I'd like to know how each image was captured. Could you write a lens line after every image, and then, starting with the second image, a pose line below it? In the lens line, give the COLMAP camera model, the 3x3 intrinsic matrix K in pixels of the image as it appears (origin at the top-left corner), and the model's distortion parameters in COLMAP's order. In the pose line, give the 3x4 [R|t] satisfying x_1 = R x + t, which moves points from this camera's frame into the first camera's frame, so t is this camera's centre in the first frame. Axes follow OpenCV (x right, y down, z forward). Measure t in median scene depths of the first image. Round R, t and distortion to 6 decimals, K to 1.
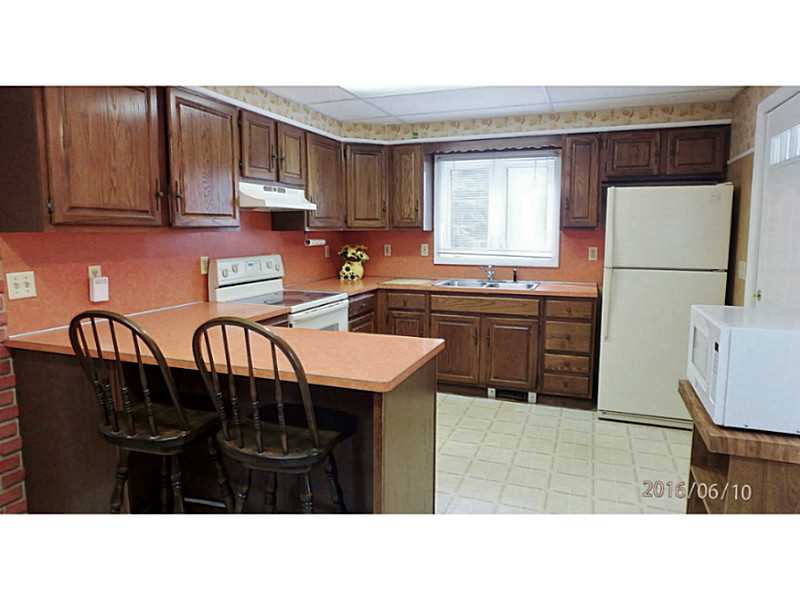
lens RADIAL K [[525.1, 0, 400.0], [0, 525.1, 300.0], [0, 0, 1]] dist [-0.006077, 0.004080]
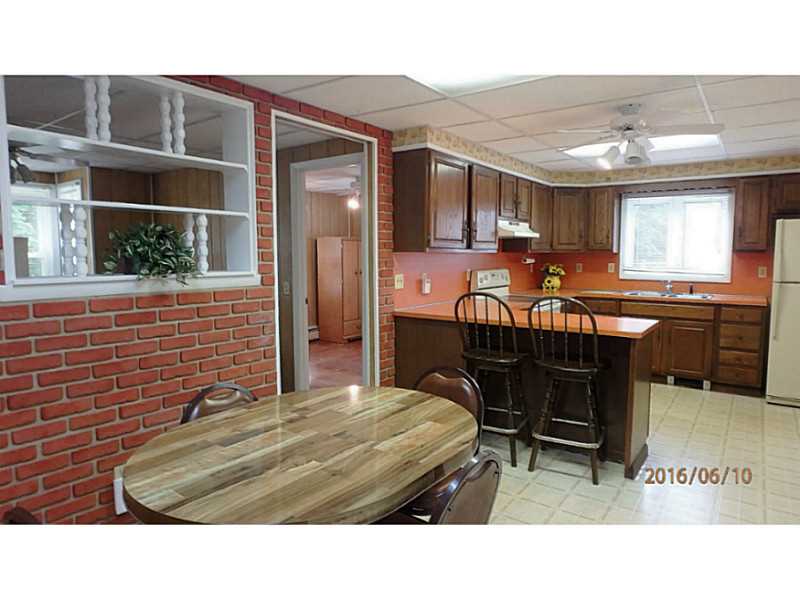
lens RADIAL K [[525.1, 0, 400.0], [0, 525.1, 300.0], [0, 0, 1]] dist [-0.006077, 0.004080]
pose [[0.969264, 0.026164, -0.244628, -0.159482], [-0.036455, 0.998627, -0.037631, 0.056802], [0.243308, 0.045393, 0.968886, -0.406942]]
